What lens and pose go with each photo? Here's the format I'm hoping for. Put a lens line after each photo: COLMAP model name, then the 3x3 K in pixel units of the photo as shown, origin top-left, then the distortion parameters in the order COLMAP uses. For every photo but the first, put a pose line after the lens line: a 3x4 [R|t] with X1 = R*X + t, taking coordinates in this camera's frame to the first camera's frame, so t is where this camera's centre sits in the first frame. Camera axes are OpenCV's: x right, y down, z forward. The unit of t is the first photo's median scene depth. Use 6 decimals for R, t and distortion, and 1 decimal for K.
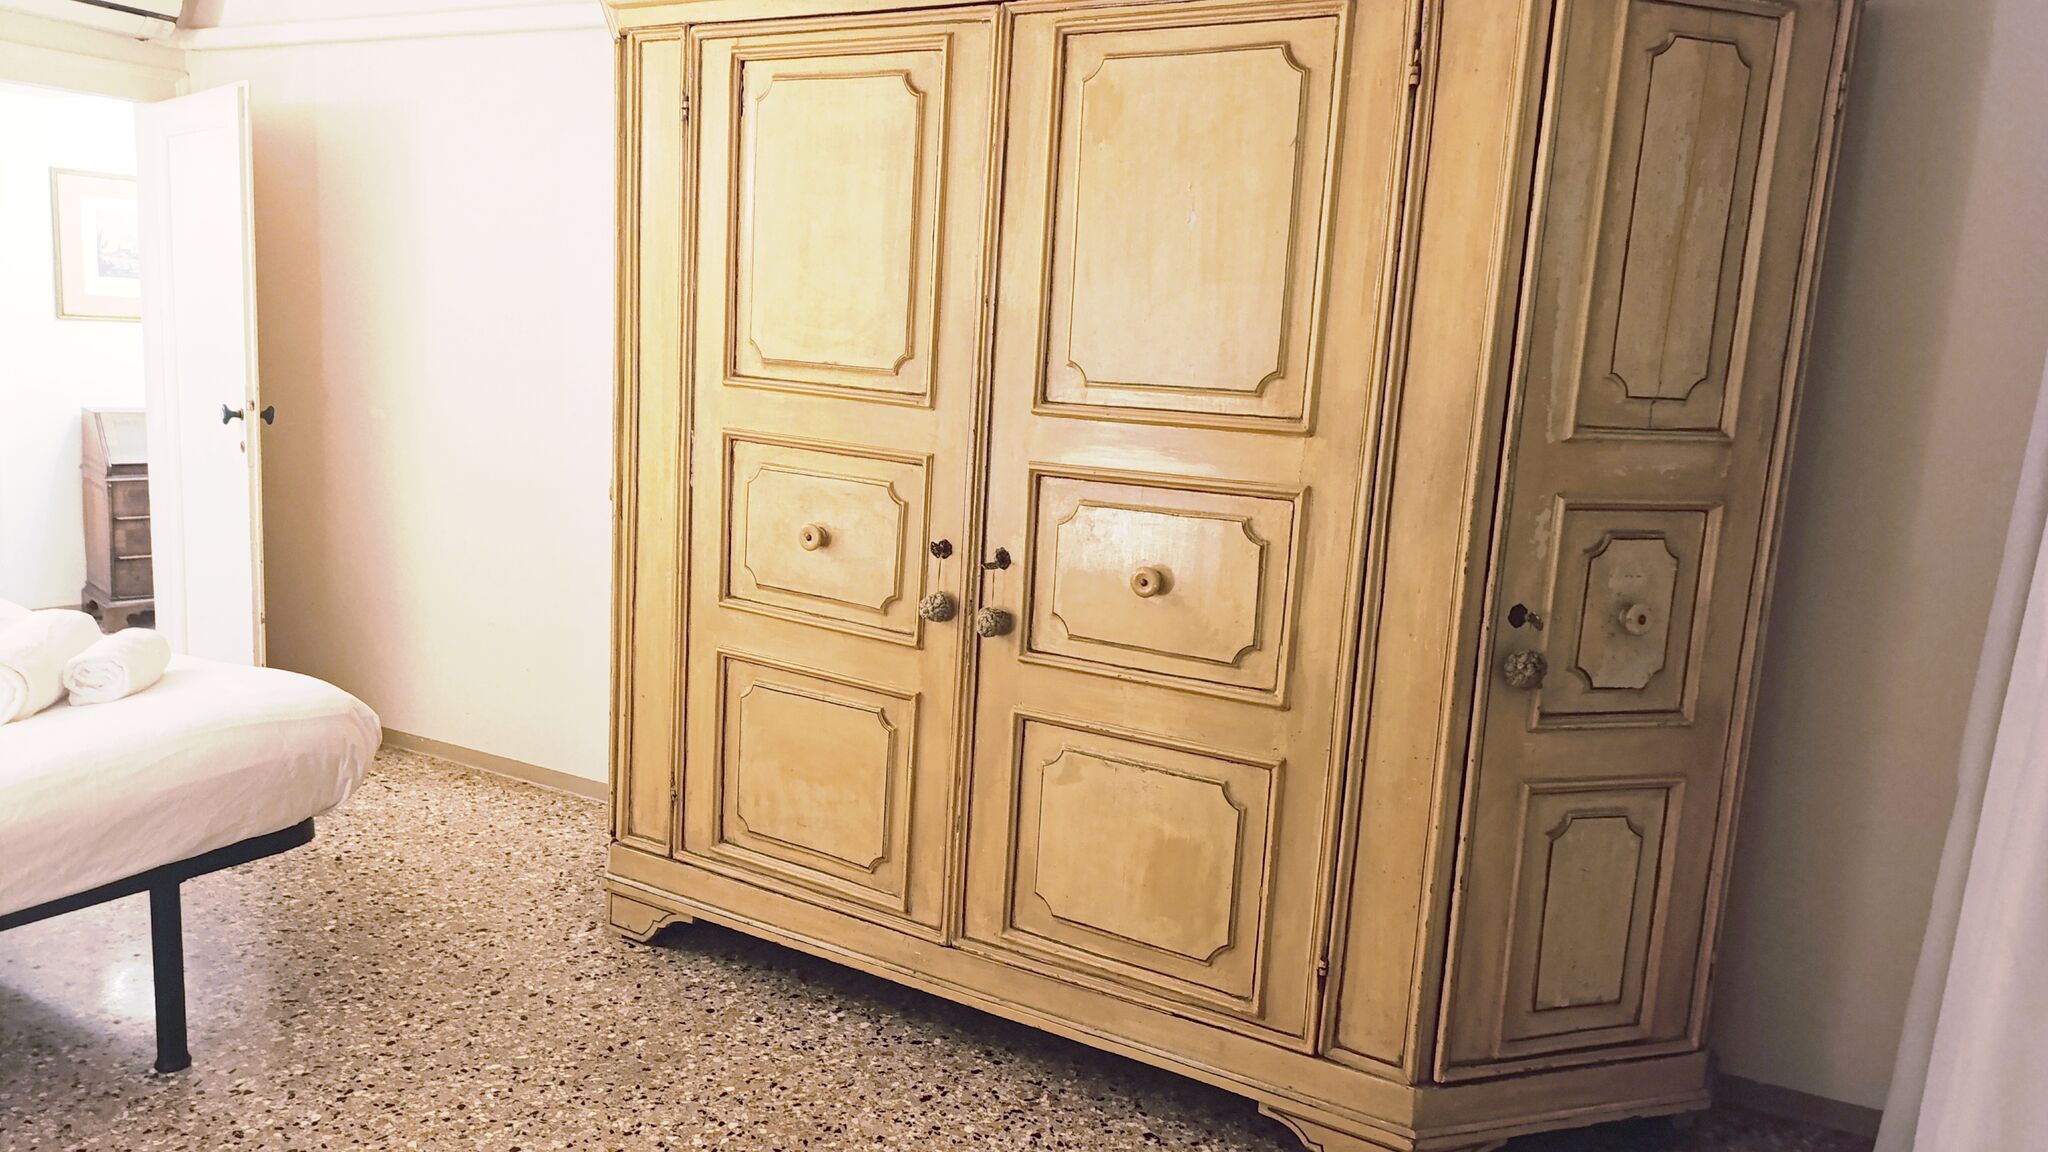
lens RADIAL K [[1399.5, 0, 1024.3], [0, 1399.5, 563.2], [0, 0, 1]] dist [0.053456, -0.064697]
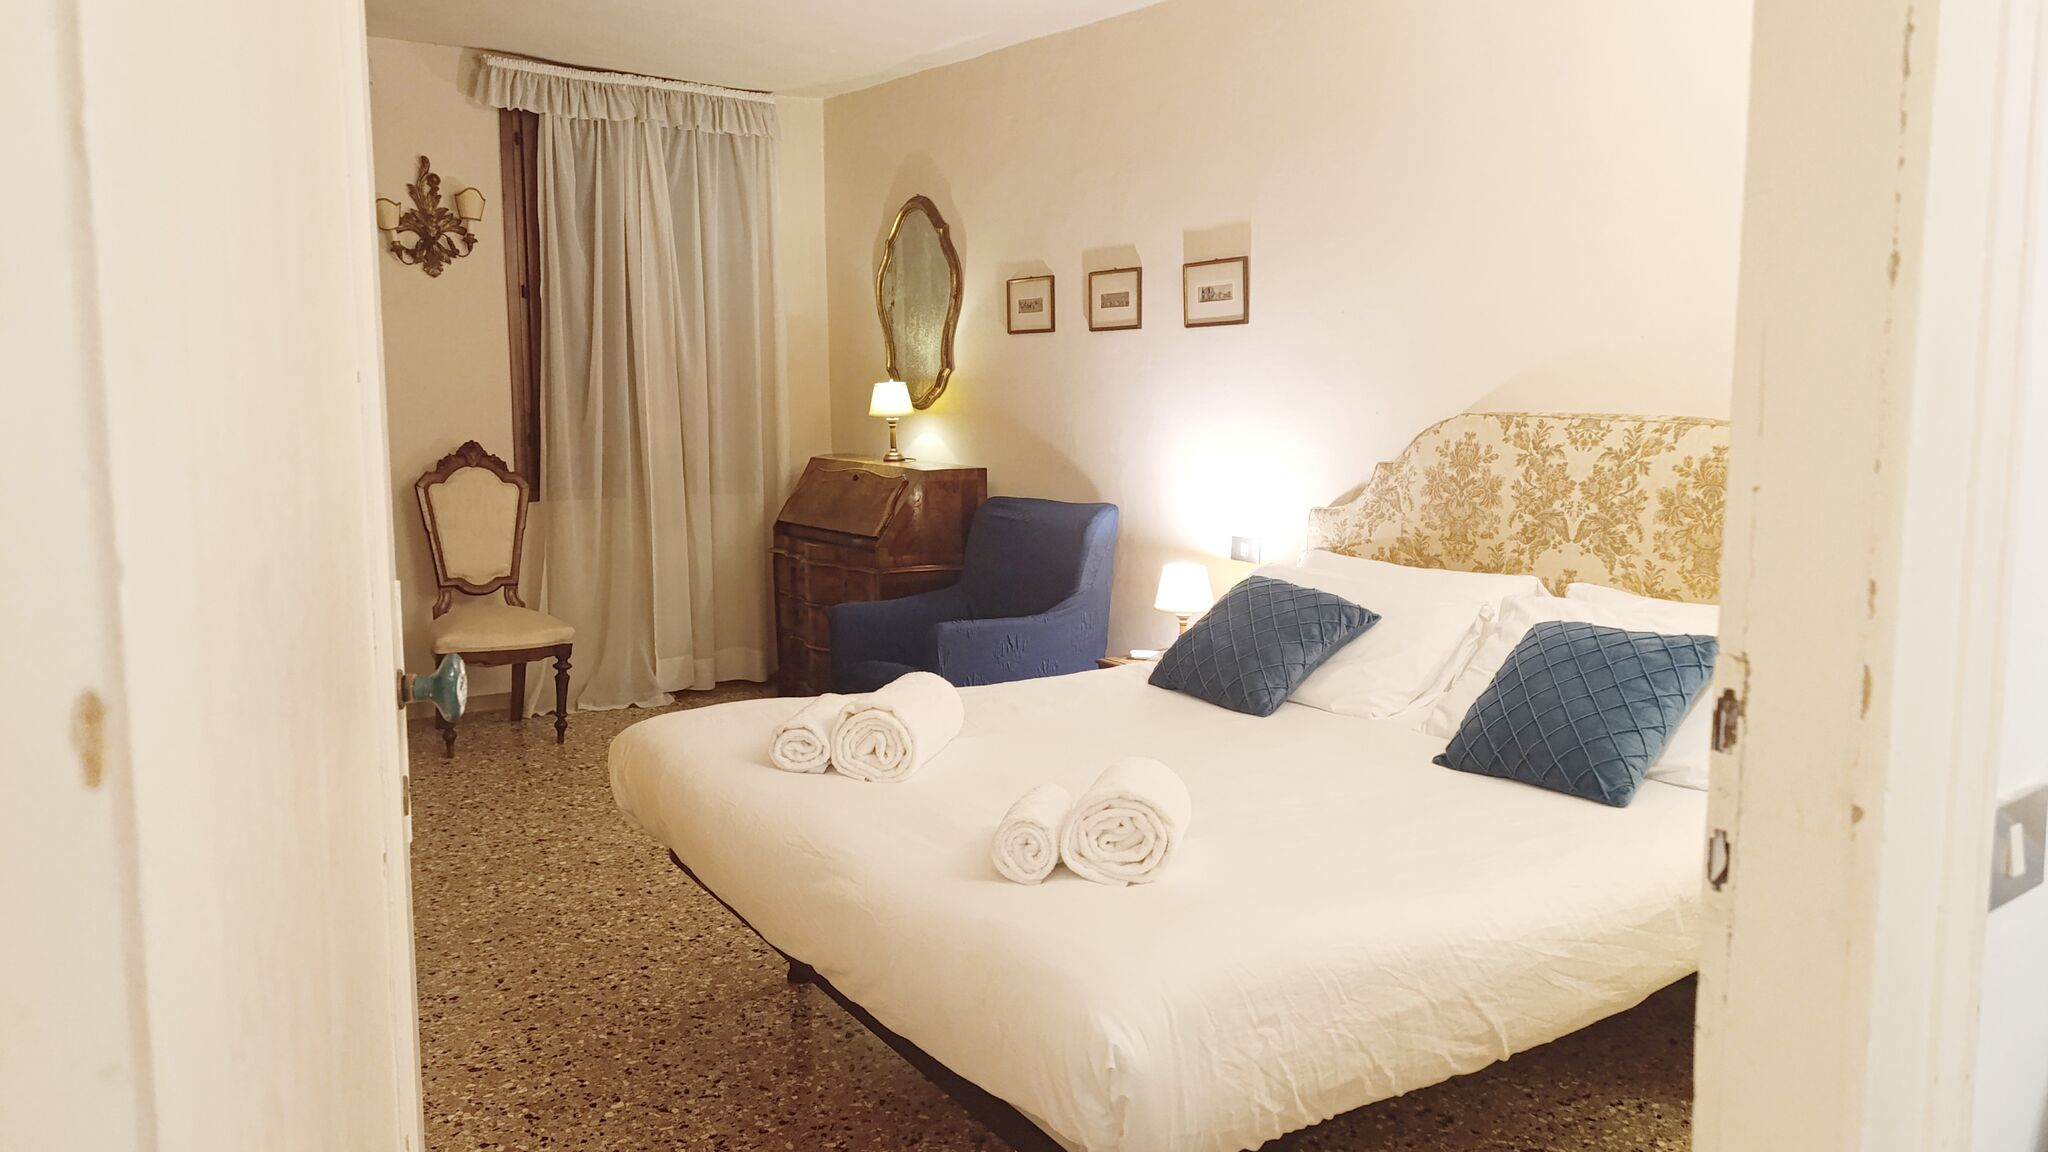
lens RADIAL K [[1418.9, 0, 1017.2], [0, 1418.9, 557.9], [0, 0, 1]] dist [0.108220, -0.173277]
pose [[-0.901094, -0.108558, 0.419815, -1.176428], [0.016678, 0.958762, 0.283721, -0.321786], [-0.433302, 0.262661, -0.862124, 1.778679]]
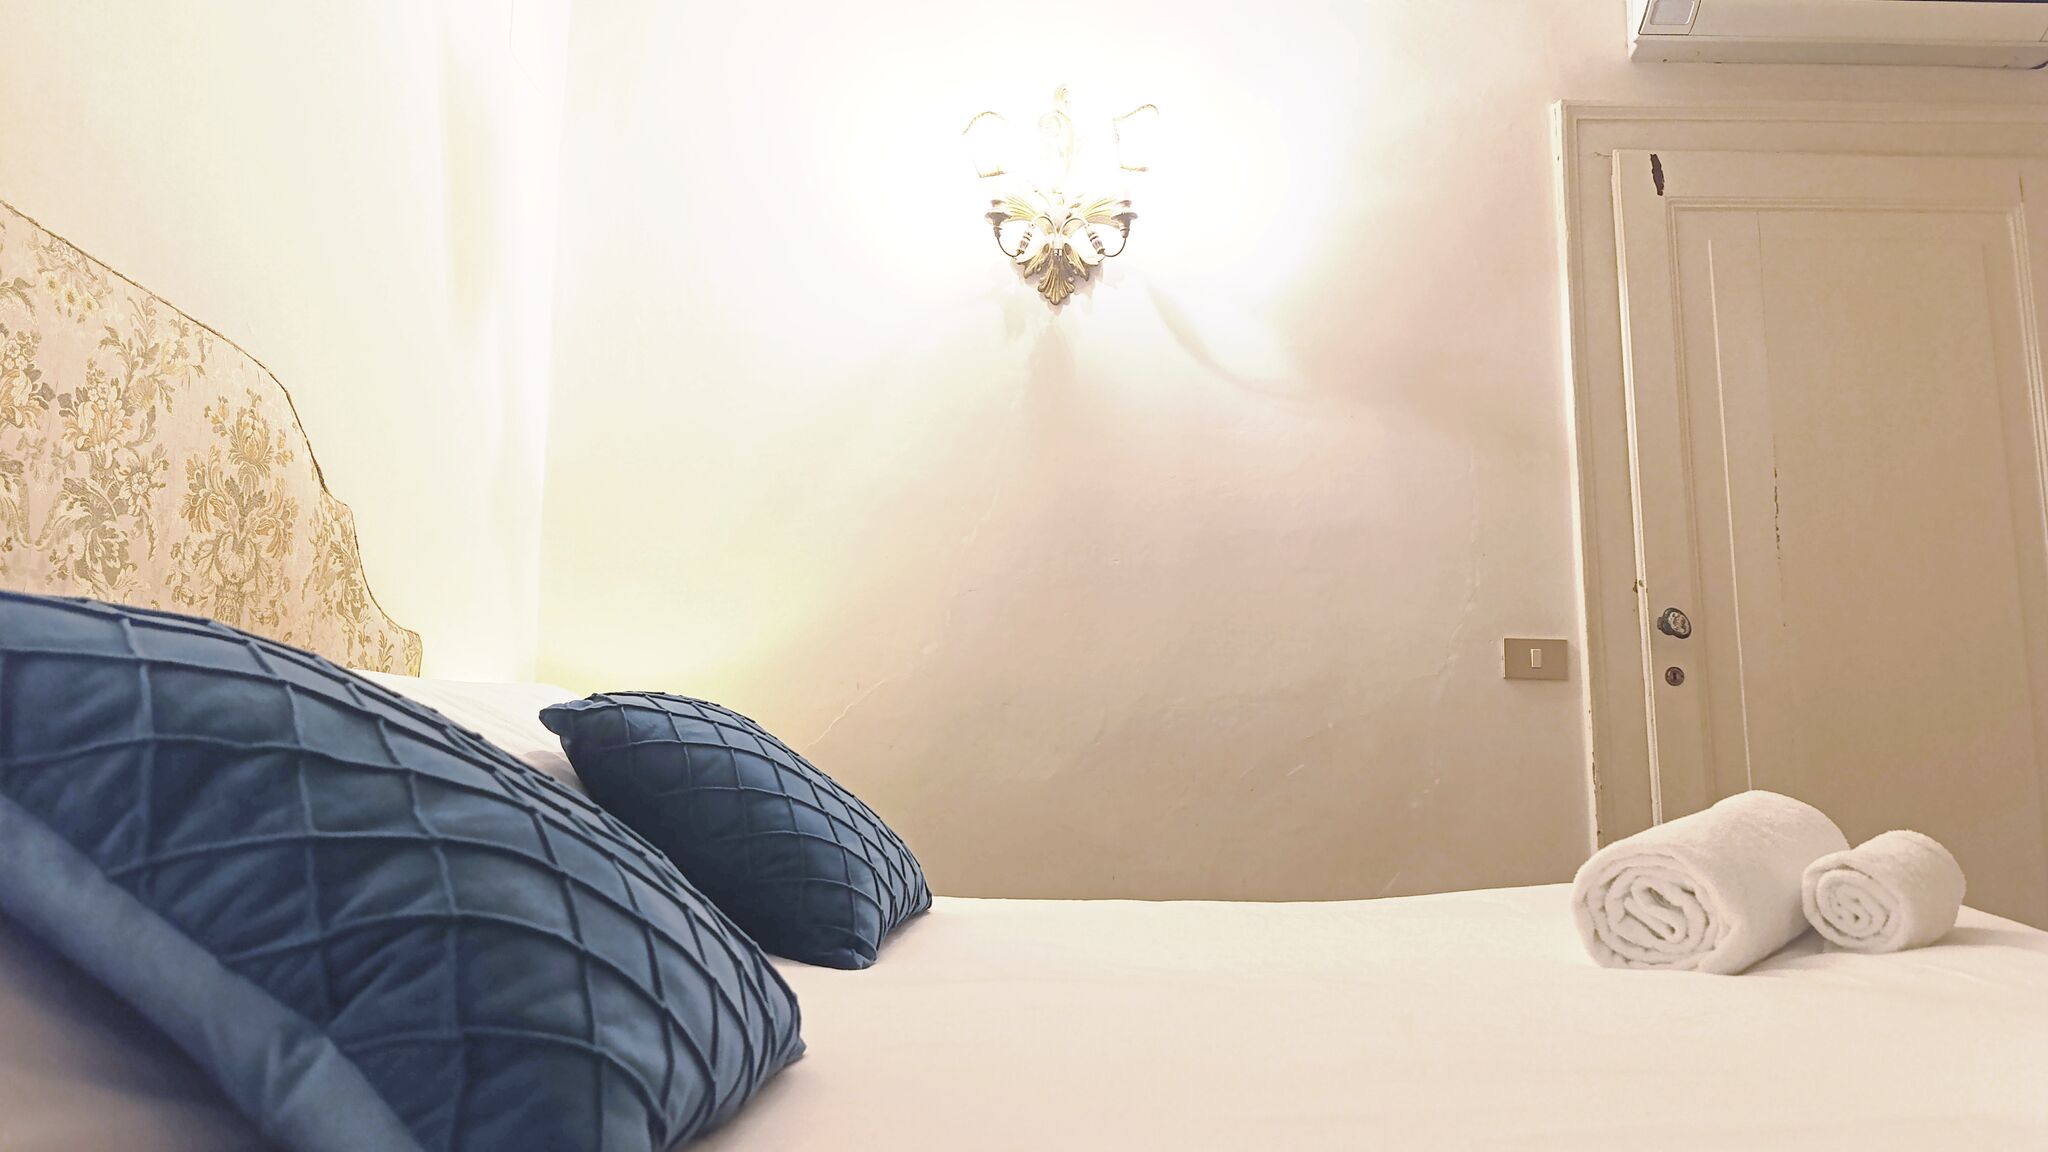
lens RADIAL K [[1399.5, 0, 1024.3], [0, 1399.5, 563.2], [0, 0, 1]] dist [0.053456, -0.064697]
pose [[0.488124, -0.188746, -0.852121, -0.568224], [-0.114856, 0.953953, -0.277096, 0.102143], [0.865184, 0.233128, 0.443969, 0.621706]]
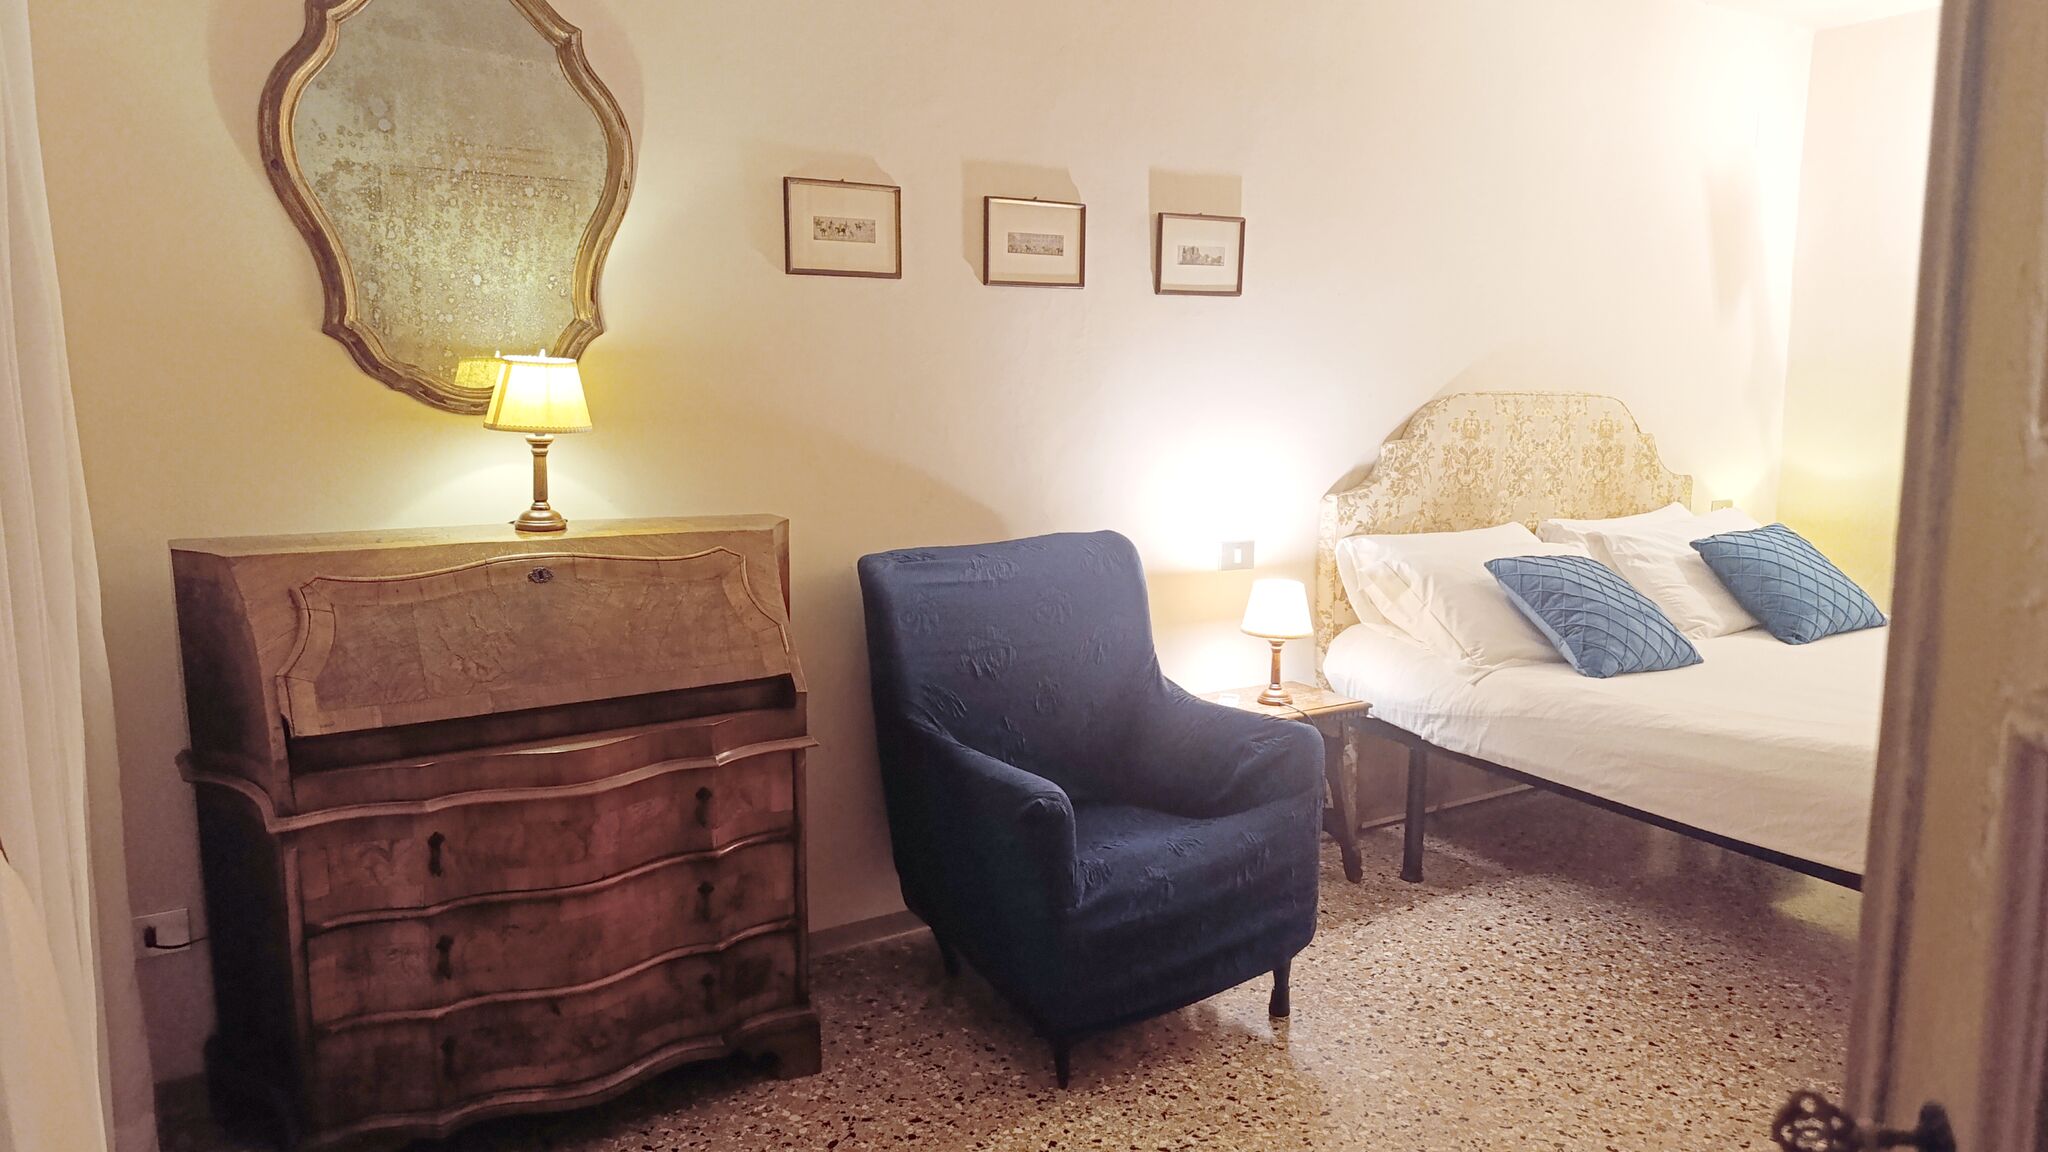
lens RADIAL K [[1414.6, 0, 1036.8], [0, 1414.6, 565.5], [0, 0, 1]] dist [0.064590, -0.071823]
pose [[-0.453304, 0.065473, -0.888948, 0.522605], [-0.170401, 0.972540, 0.158523, -0.061385], [0.874916, 0.223337, -0.429700, 0.756168]]
